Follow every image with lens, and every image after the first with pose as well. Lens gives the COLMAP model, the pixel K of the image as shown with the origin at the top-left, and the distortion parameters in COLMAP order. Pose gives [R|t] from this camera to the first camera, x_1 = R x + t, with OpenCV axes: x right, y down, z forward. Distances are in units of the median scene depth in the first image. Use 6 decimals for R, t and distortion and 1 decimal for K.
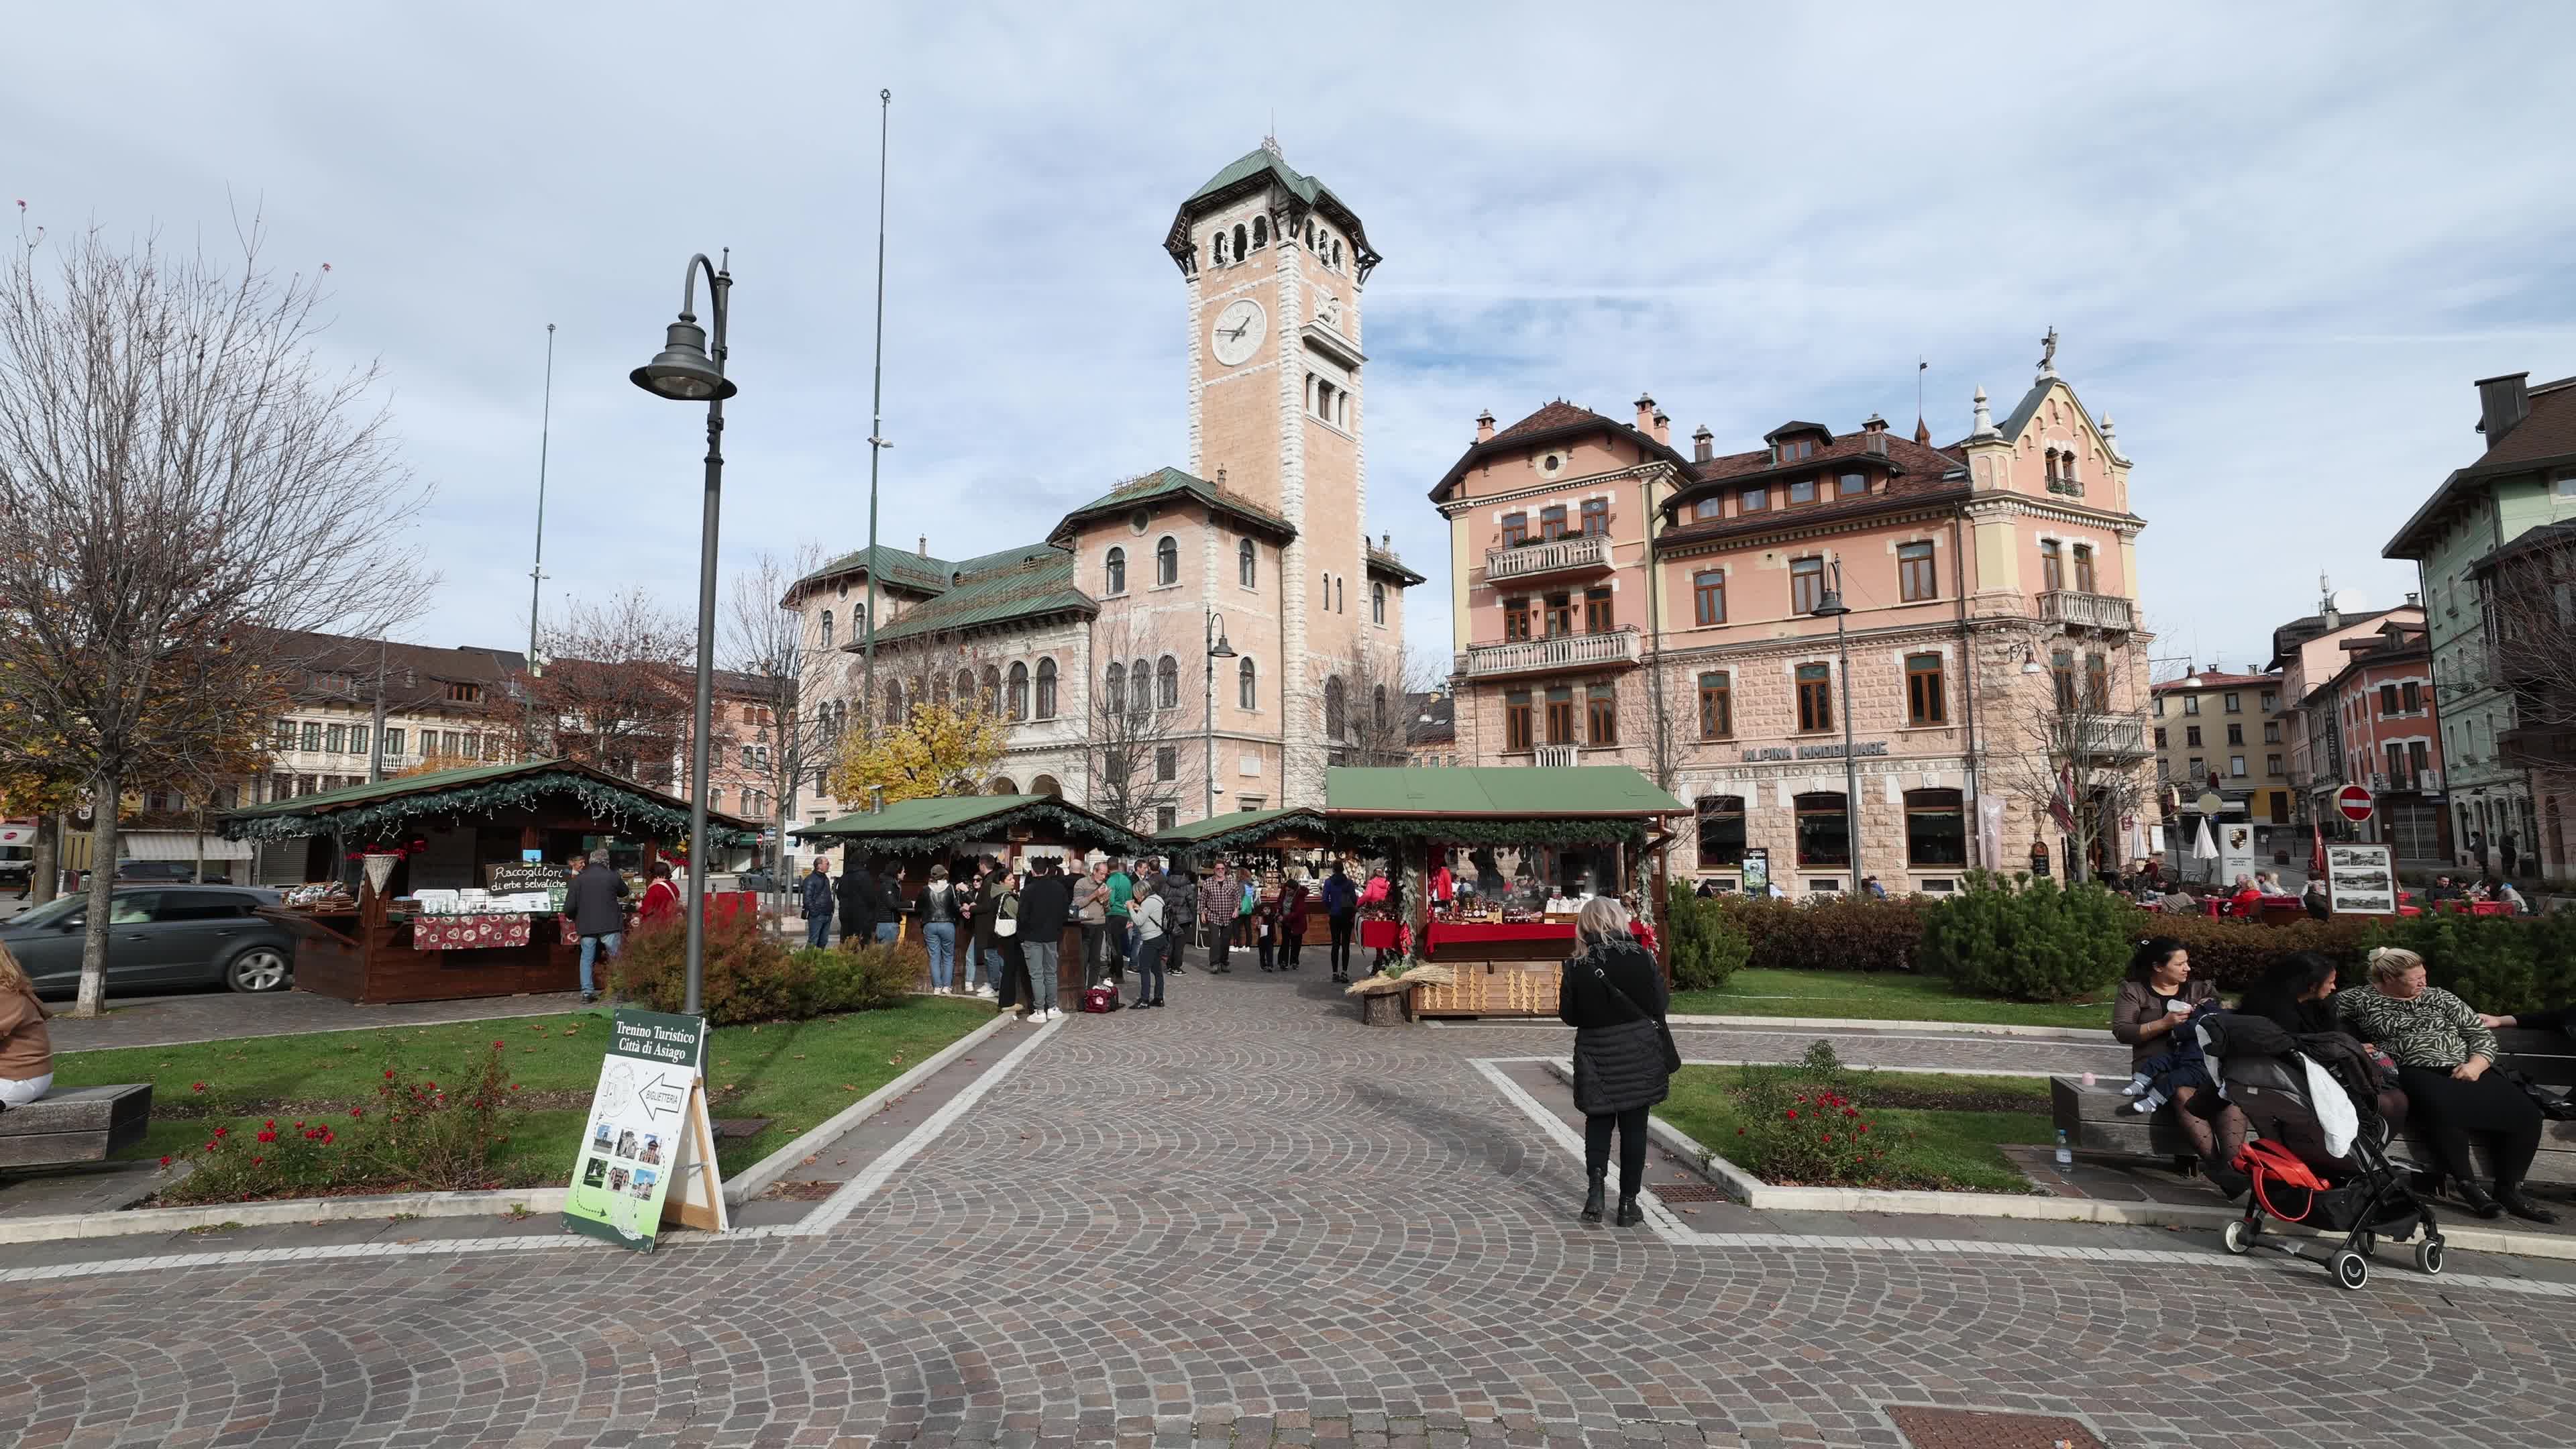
lens RADIAL K [[1209.0, 0, 1288.0], [0, 1209.0, 724.5], [0, 0, 1]] dist [-0.029782, 0.014911]
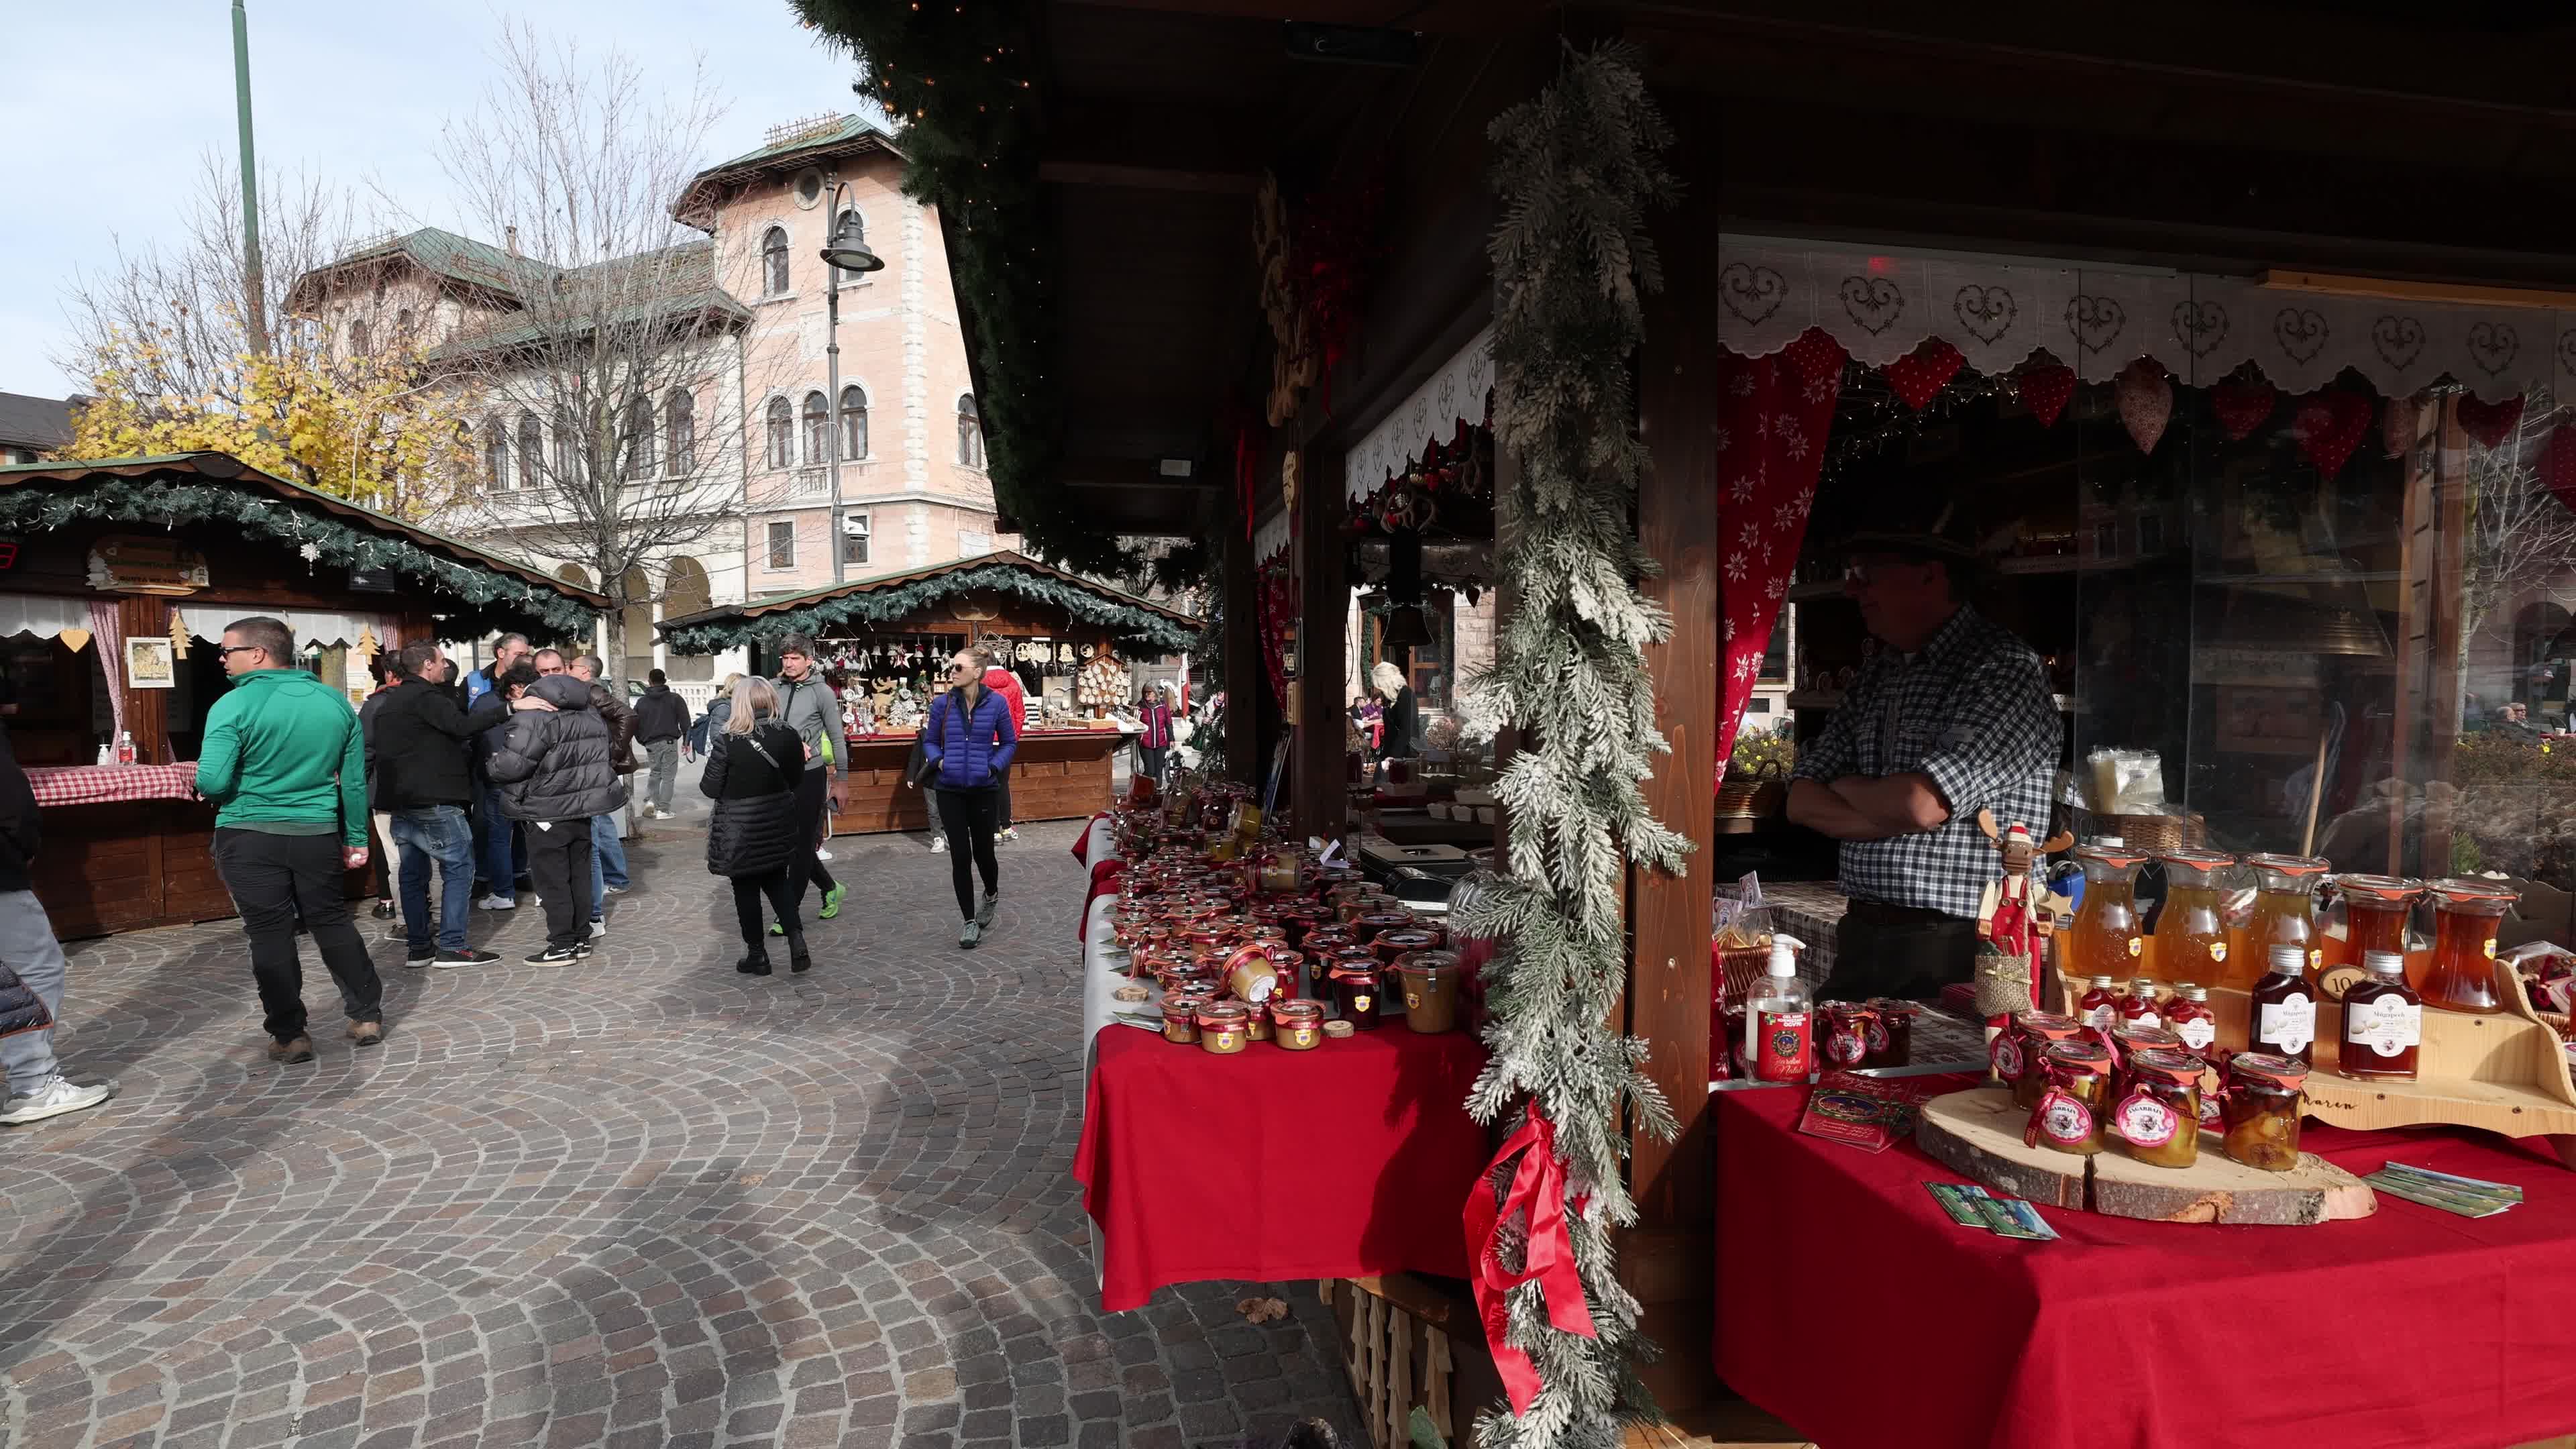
lens RADIAL K [[1209.0, 0, 1288.0], [0, 1209.0, 724.5], [0, 0, 1]] dist [-0.029782, 0.014911]
pose [[0.982036, -0.007513, 0.188542, 0.015304], [-0.020377, 0.989141, 0.145551, 0.030398], [-0.187588, -0.146778, 0.971219, 0.233056]]
